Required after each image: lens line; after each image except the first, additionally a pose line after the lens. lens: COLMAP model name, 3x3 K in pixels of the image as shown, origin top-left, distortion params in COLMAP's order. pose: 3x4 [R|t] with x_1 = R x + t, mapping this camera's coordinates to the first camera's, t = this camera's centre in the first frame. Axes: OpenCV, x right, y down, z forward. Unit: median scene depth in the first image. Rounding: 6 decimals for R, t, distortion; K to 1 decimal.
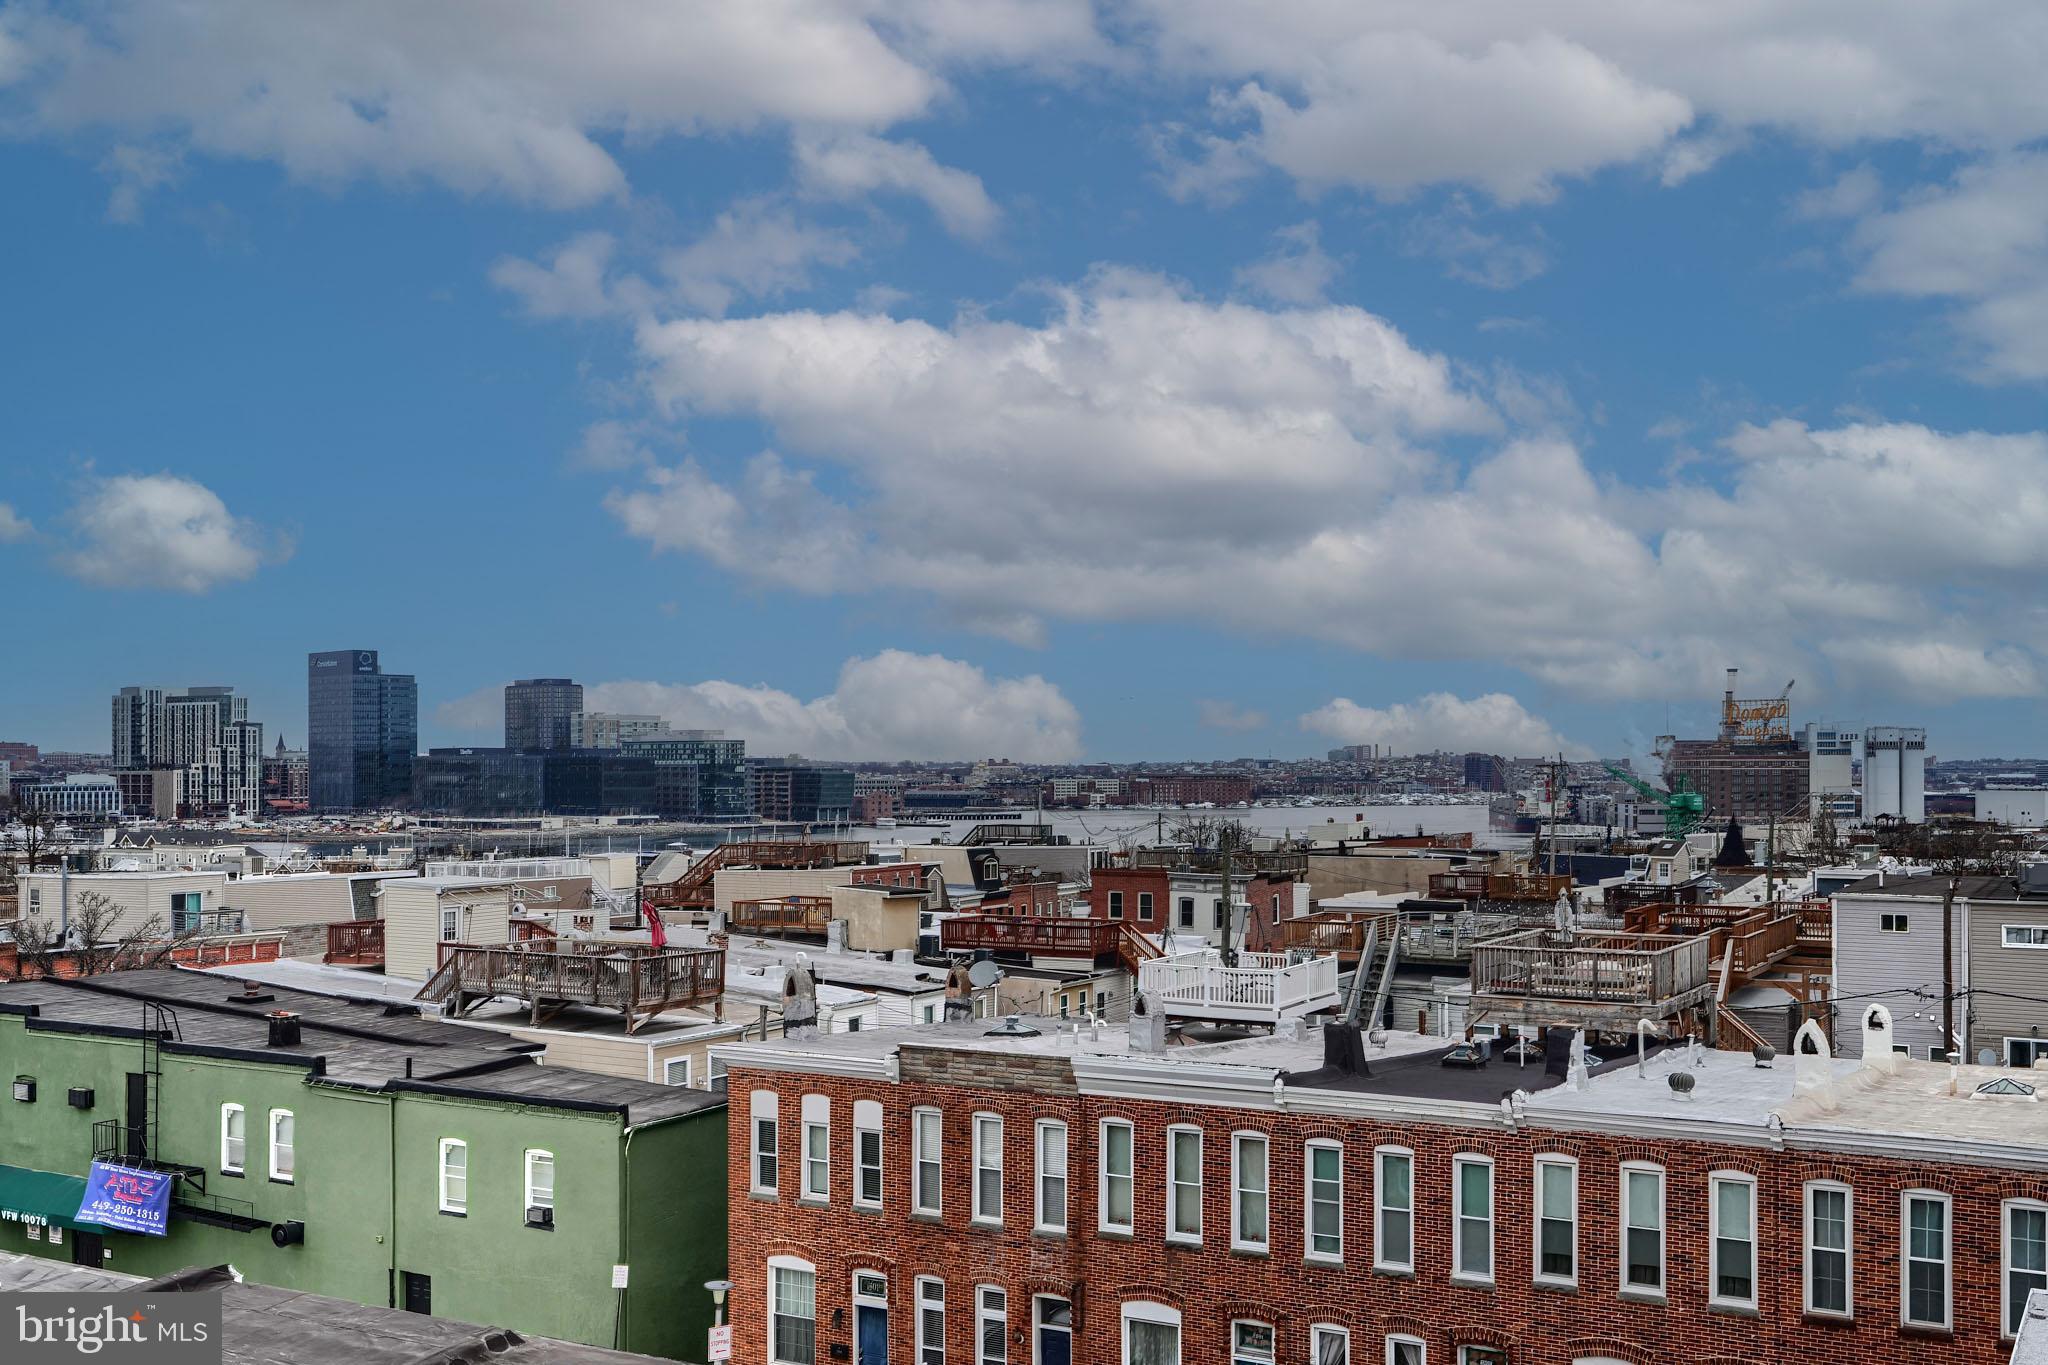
lens RADIAL K [[2032.0, 0, 1032.2], [0, 2032.0, 761.6], [0, 0, 1]] dist [-0.000570, 0.000105]
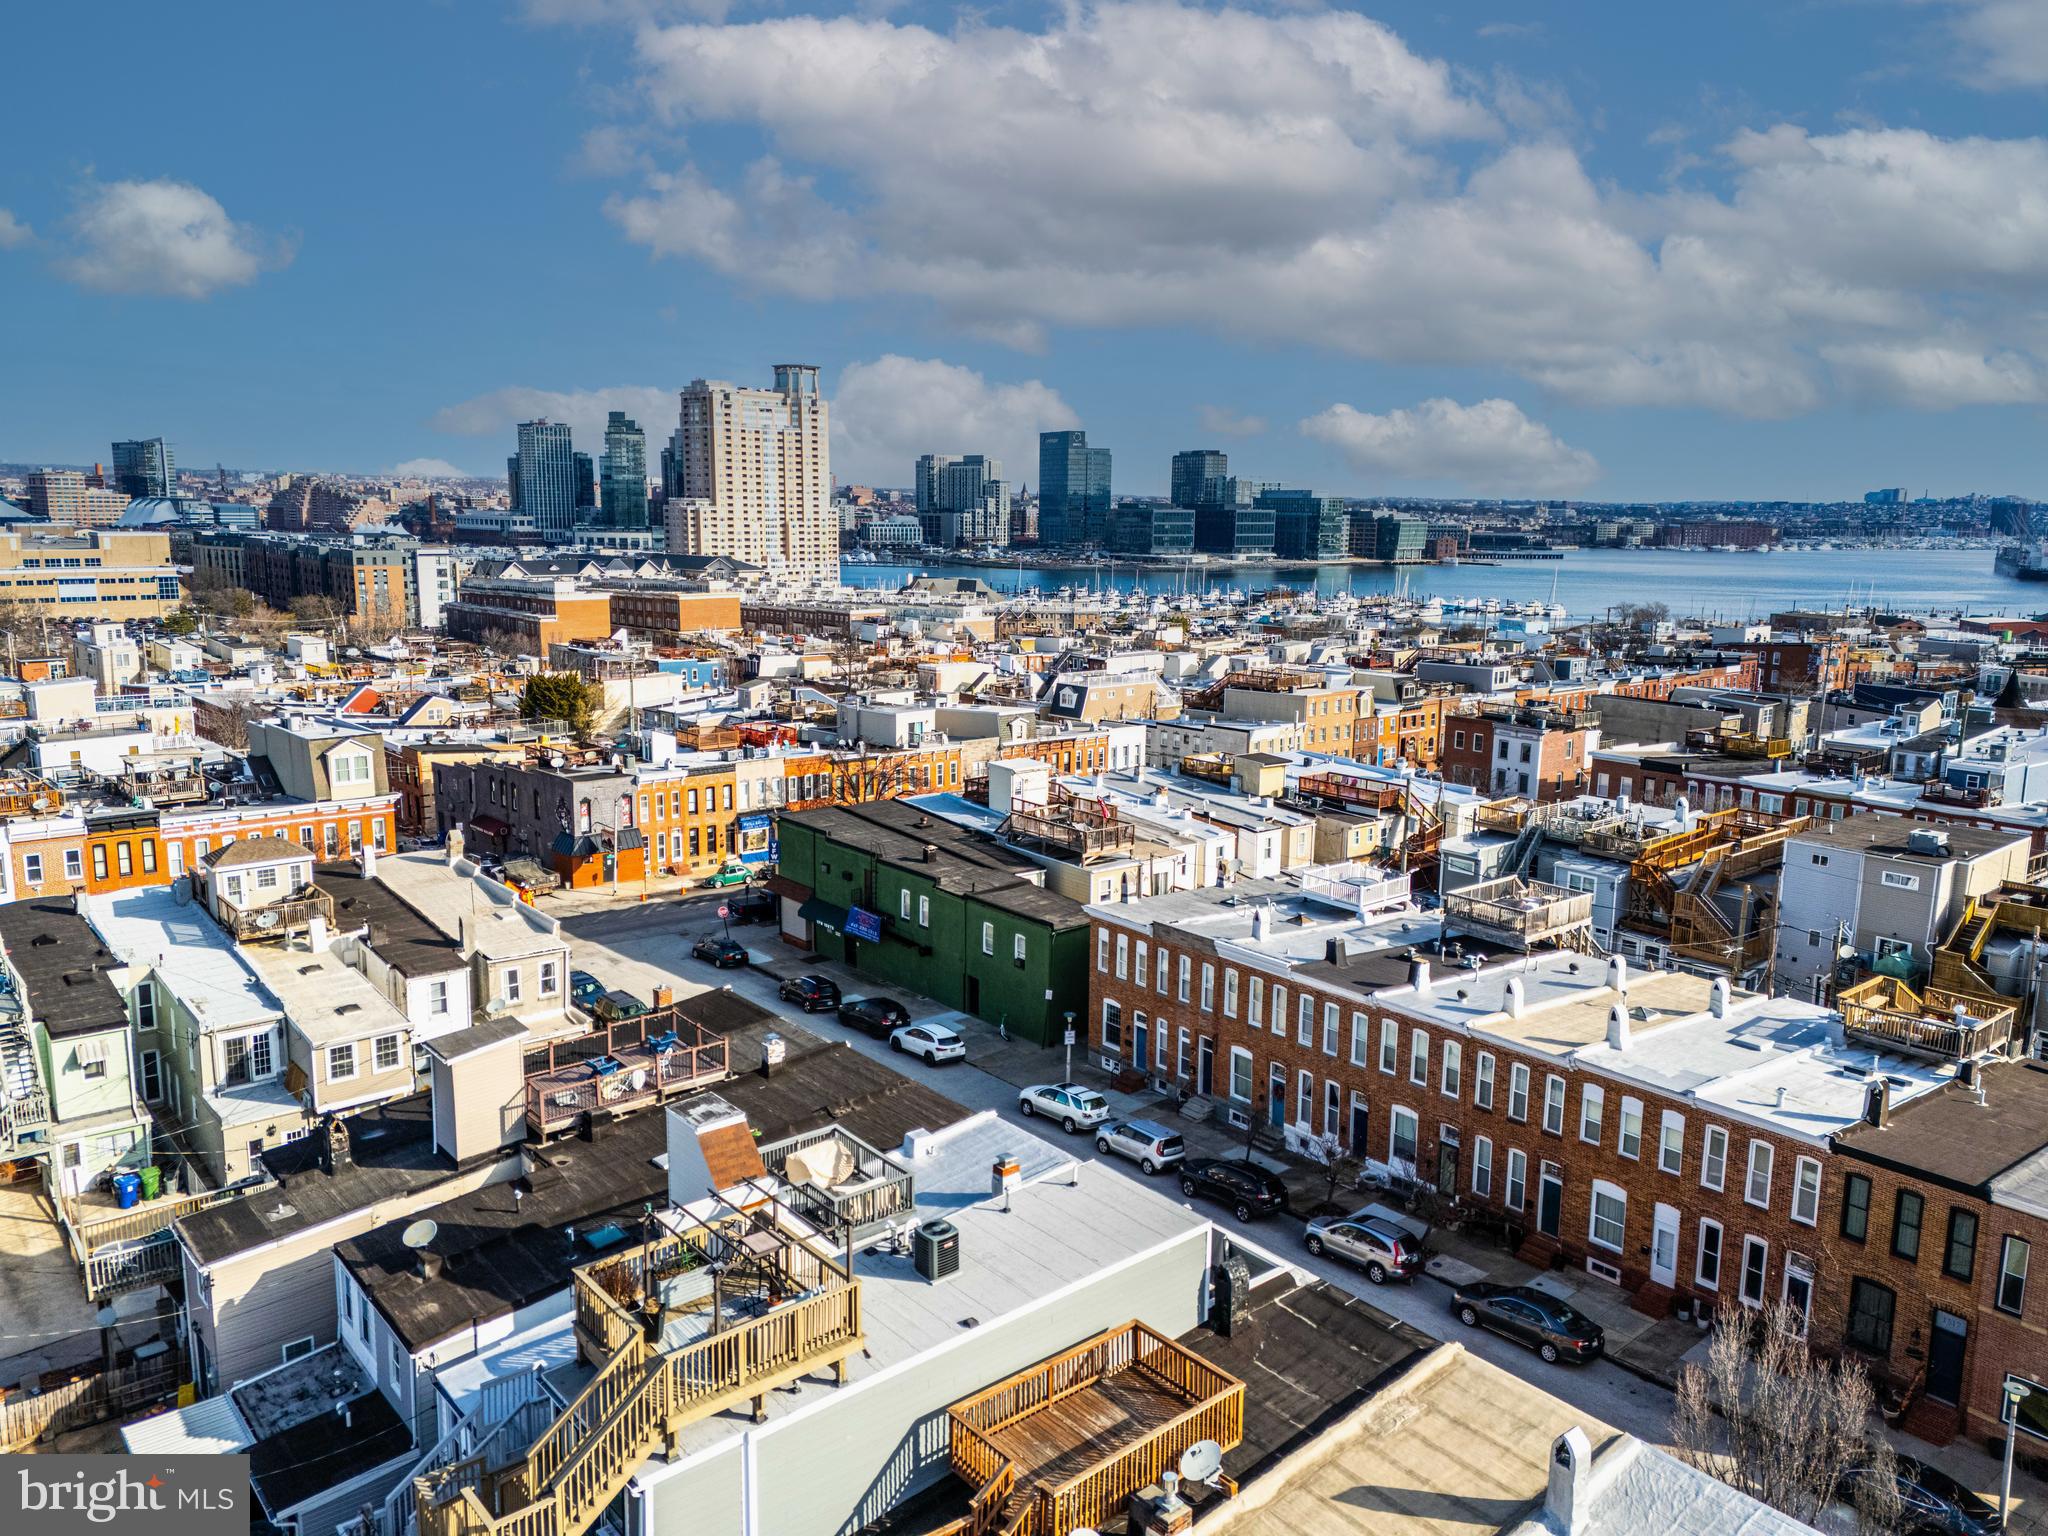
lens RADIAL K [[1484.5, 0, 1024.0], [0, 1484.5, 768.0], [0, 0, 1]] dist [0.099626, -0.102365]
pose [[0.936982, 0.073601, -0.341537, 0.229907], [-0.011445, 0.983500, 0.180545, -0.213638], [0.349190, -0.165258, 0.922364, -0.370030]]
